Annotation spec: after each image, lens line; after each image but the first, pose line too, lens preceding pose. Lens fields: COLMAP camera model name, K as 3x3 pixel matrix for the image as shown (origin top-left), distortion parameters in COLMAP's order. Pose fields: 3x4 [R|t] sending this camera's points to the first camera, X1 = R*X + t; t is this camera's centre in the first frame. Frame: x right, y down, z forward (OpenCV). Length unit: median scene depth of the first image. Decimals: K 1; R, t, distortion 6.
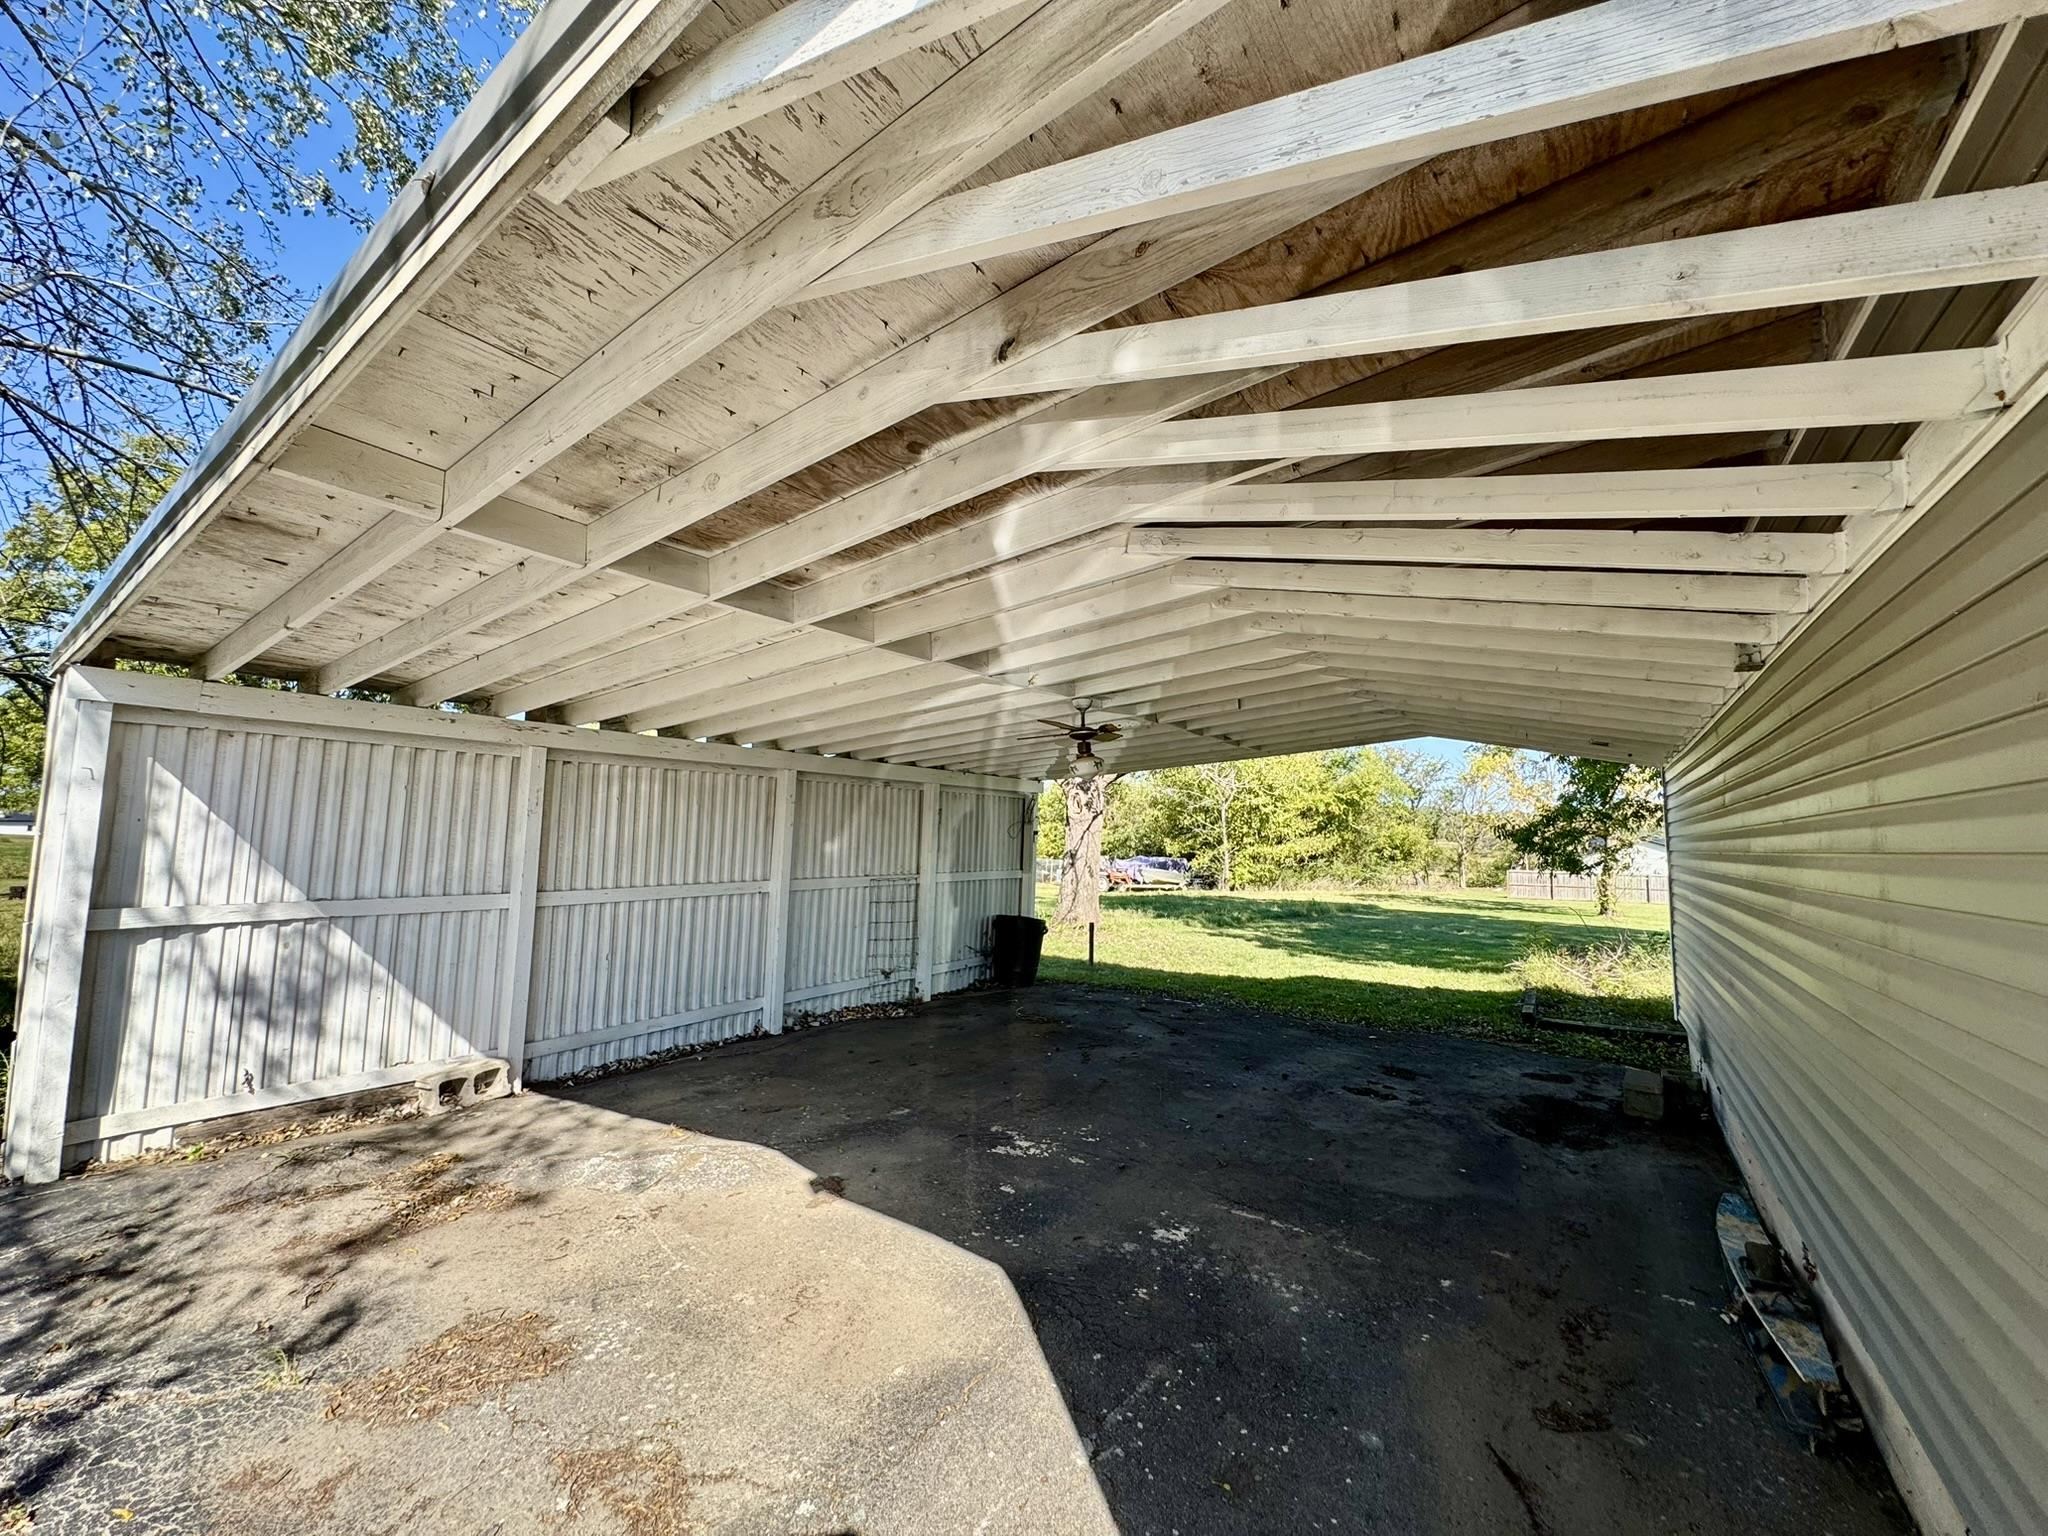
lens RADIAL K [[816.9, 0, 1021.9], [0, 816.9, 765.1], [0, 0, 1]] dist [-0.001135, -0.000183]
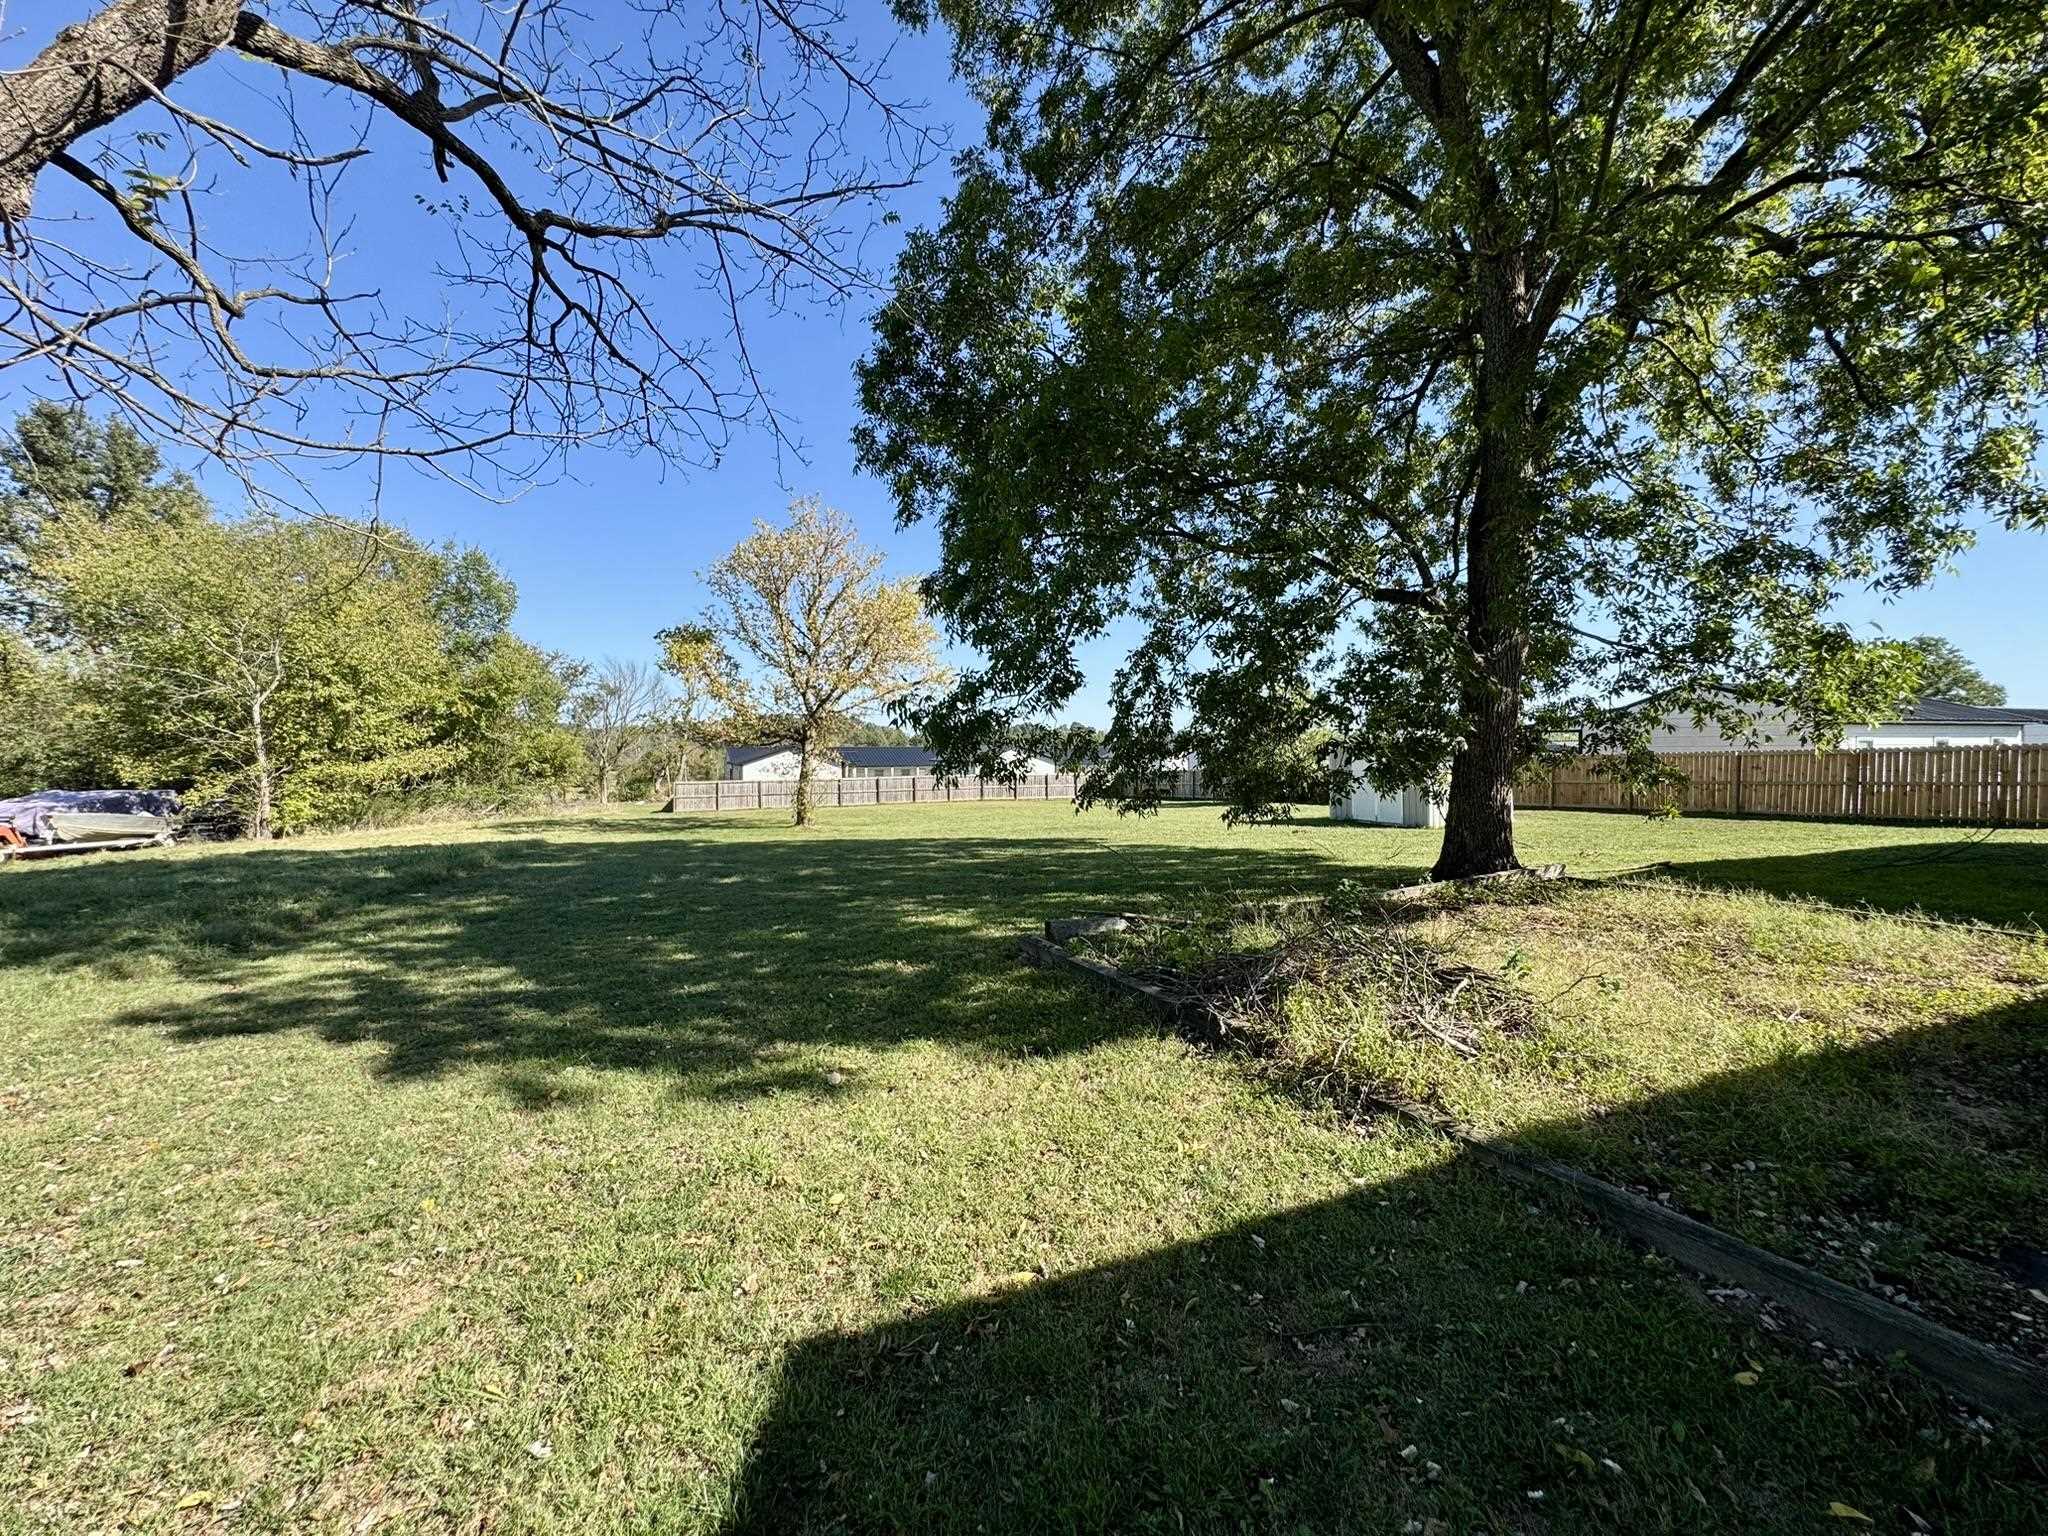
lens RADIAL K [[816.9, 0, 1017.5], [0, 816.9, 765.6], [0, 0, 1]] dist [-0.001135, -0.000183]
pose [[0.550740, -0.033634, 0.833999, 0.051851], [-0.053811, 0.995678, 0.075689, 0.022622], [-0.832940, -0.086563, 0.546550, 0.198419]]
